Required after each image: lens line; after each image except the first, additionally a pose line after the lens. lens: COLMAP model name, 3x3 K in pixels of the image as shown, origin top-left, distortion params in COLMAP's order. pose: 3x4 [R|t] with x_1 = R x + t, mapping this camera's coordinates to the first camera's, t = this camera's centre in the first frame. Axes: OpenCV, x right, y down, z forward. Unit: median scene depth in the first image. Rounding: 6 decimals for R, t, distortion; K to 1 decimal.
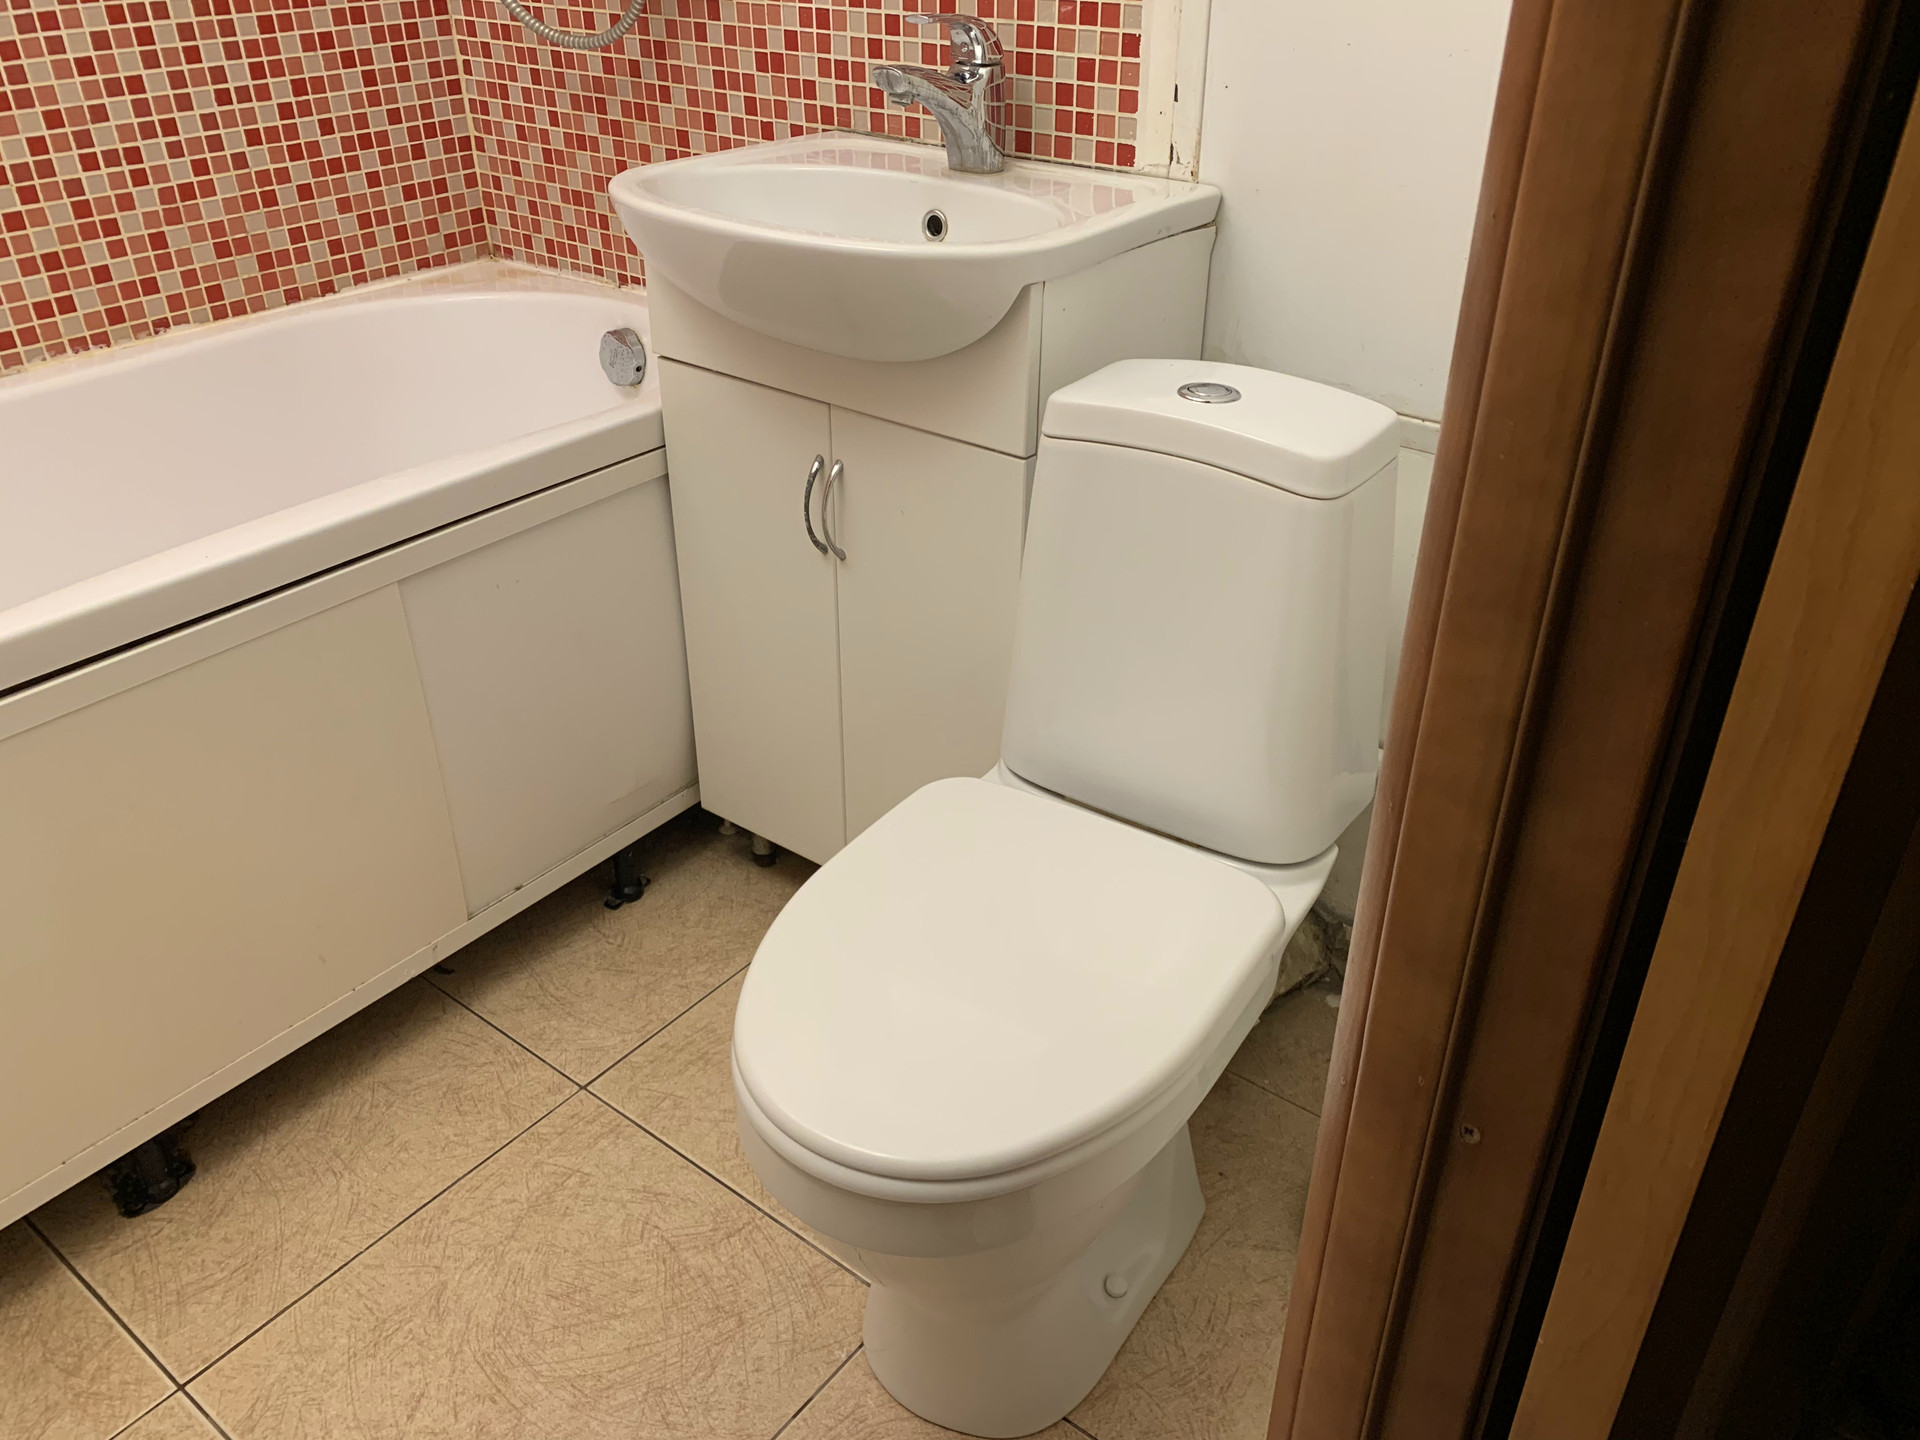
lens RADIAL K [[1471.5, 0, 984.6], [0, 1471.5, 709.6], [0, 0, 1]] dist [0.003391, 0.010440]
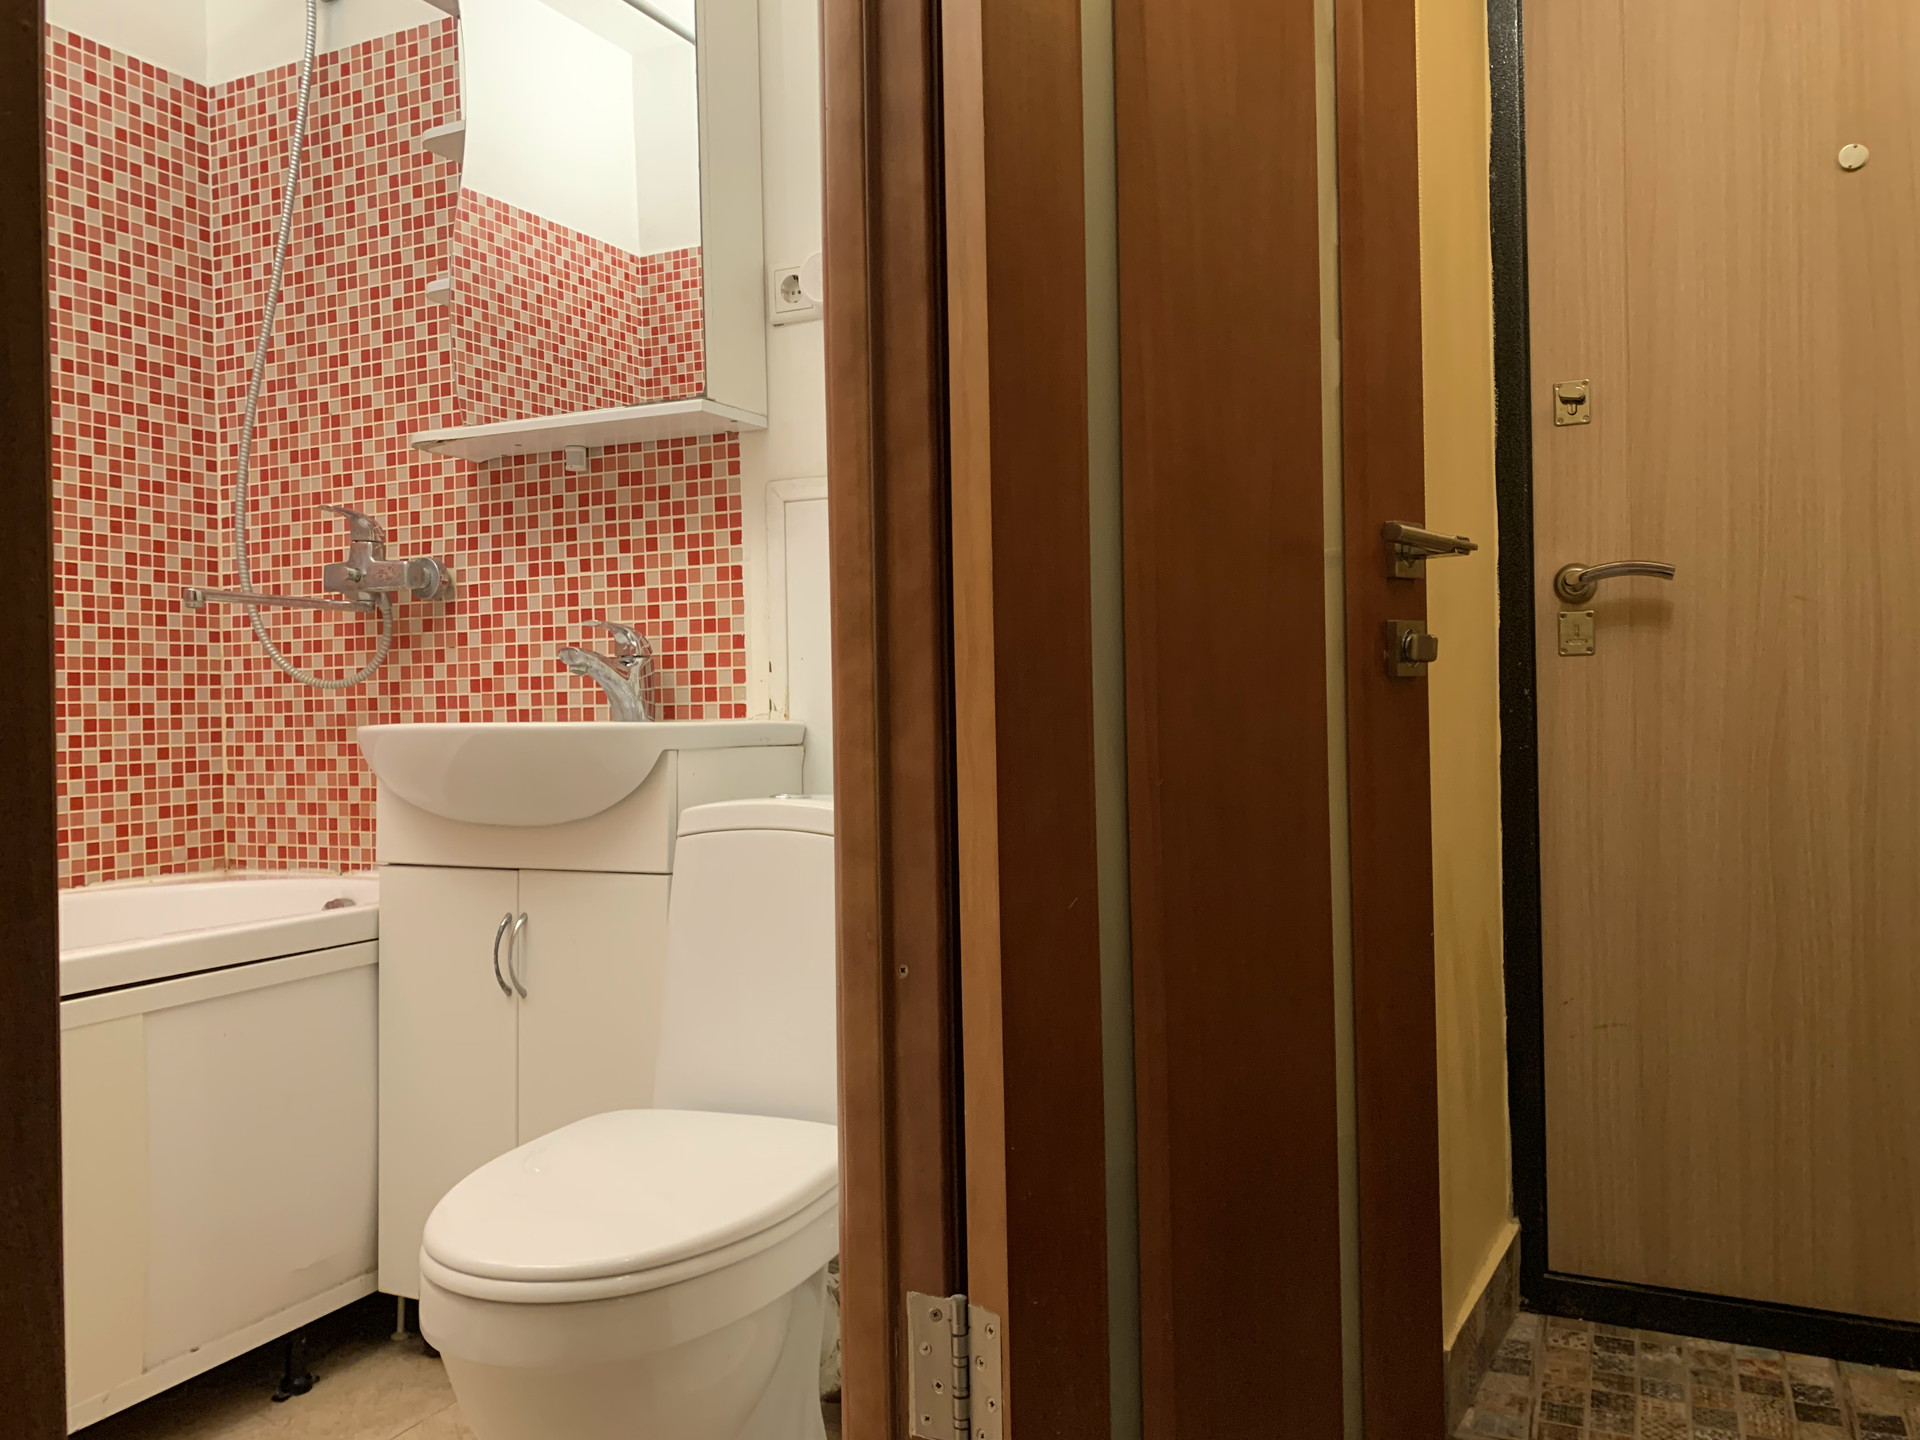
lens RADIAL K [[1486.8, 0, 960.0], [0, 1486.8, 720.0], [0, 0, 1]] dist [0.004268, 0.001123]
pose [[0.981960, -0.018124, 0.188221, 0.025308], [0.111480, 0.859494, -0.498841, 0.281885], [-0.152734, 0.510825, 0.846009, -0.185779]]
